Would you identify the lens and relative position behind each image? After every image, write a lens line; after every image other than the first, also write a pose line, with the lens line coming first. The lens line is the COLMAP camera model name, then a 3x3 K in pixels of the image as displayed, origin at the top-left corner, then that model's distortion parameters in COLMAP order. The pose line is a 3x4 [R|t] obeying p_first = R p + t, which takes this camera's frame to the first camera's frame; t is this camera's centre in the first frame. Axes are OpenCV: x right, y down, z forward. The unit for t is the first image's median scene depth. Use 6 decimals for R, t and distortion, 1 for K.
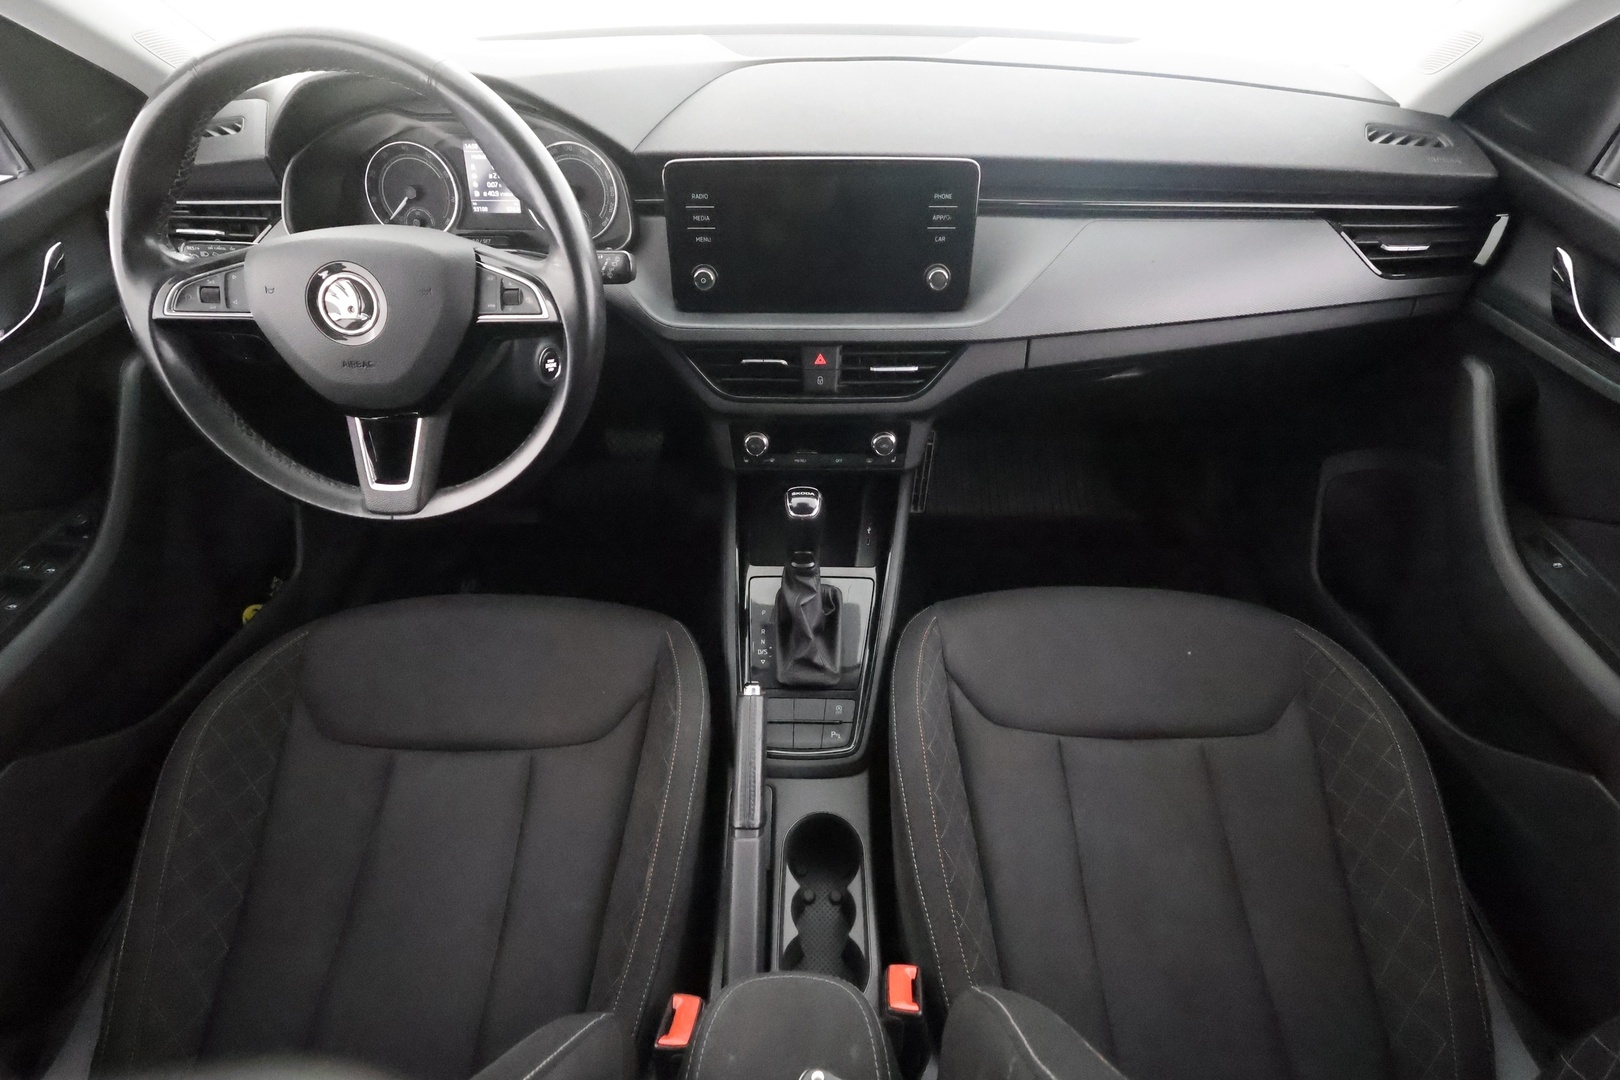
lens RADIAL K [[746.6, 0, 805.6], [0, 746.6, 538.0], [0, 0, 1]] dist [-0.003838, 0.001425]
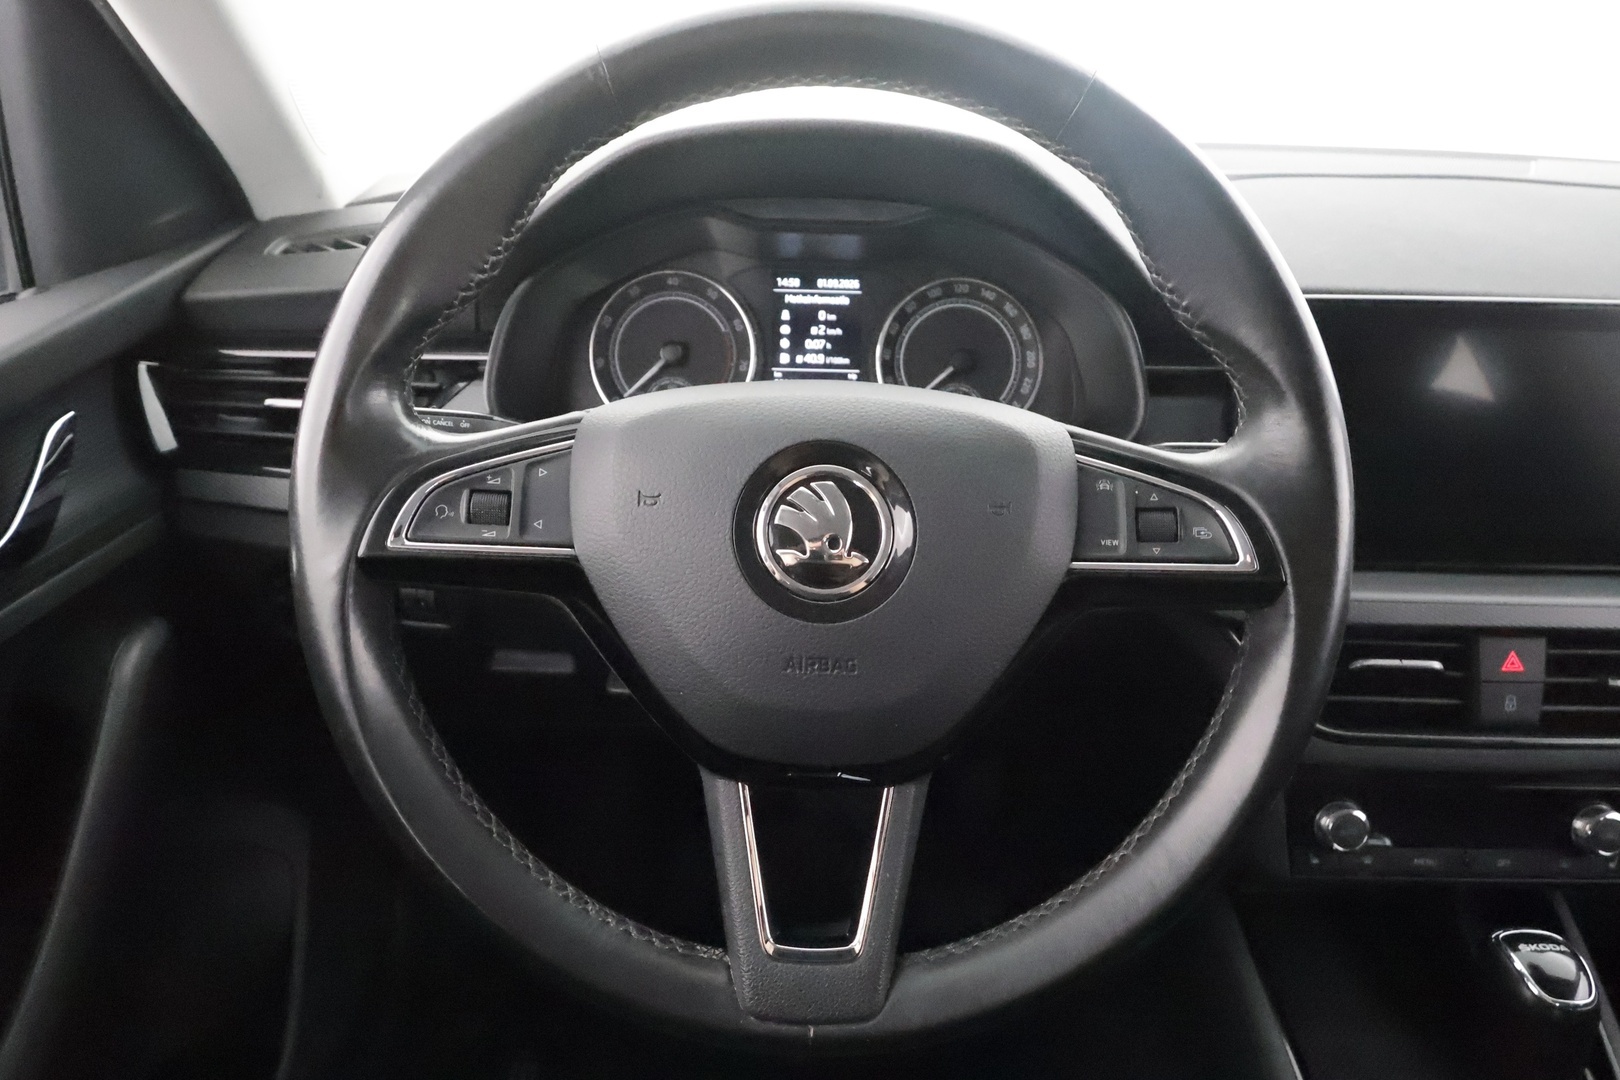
lens RADIAL K [[1100.7, 0, 802.7], [0, 1100.7, 543.2], [0, 0, 1]] dist [-0.001264, -0.002488]
pose [[0.999739, 0.018299, 0.013678, -0.472022], [-0.012967, 0.947419, -0.319734, -0.072874], [-0.018810, 0.319473, 0.947409, 0.285065]]
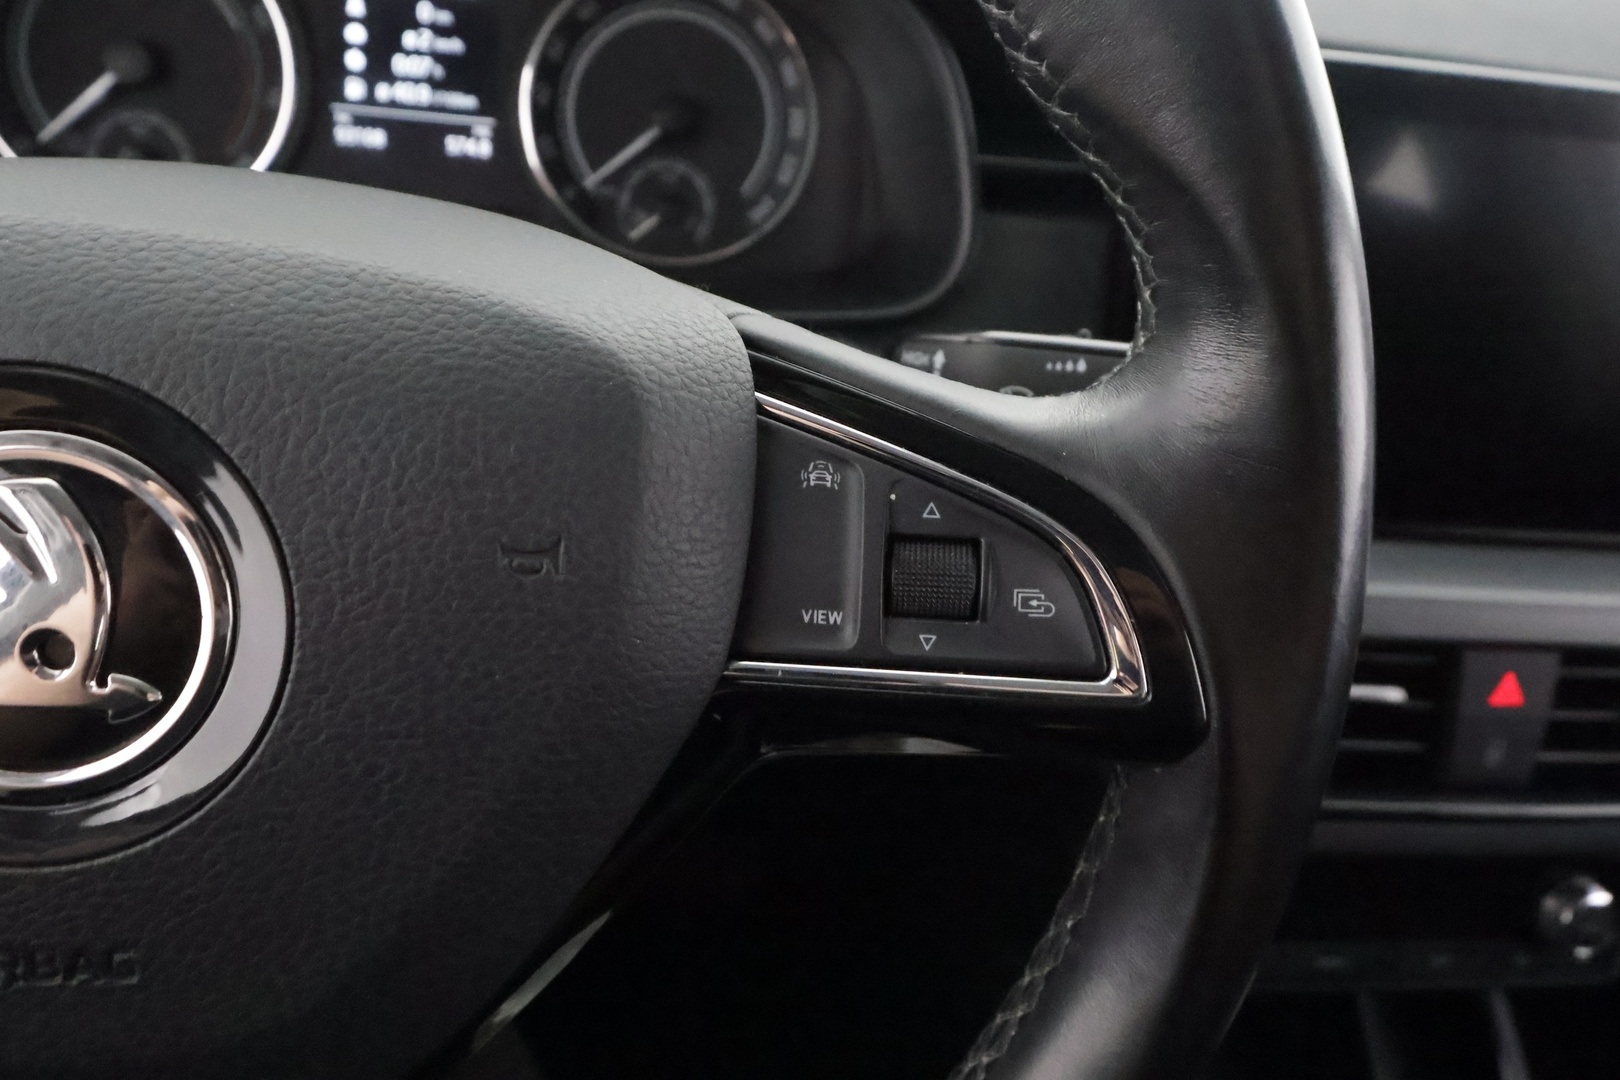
lens RADIAL K [[1277.2, 0, 810.2], [0, 1277.2, 548.0], [0, 0, 1]] dist [0.005832, -0.004505]
pose [[0.984007, 0.036765, 0.174296, -0.369209], [-0.010694, 0.988897, -0.148217, -0.214308], [-0.177810, 0.143982, 0.973475, 0.520119]]
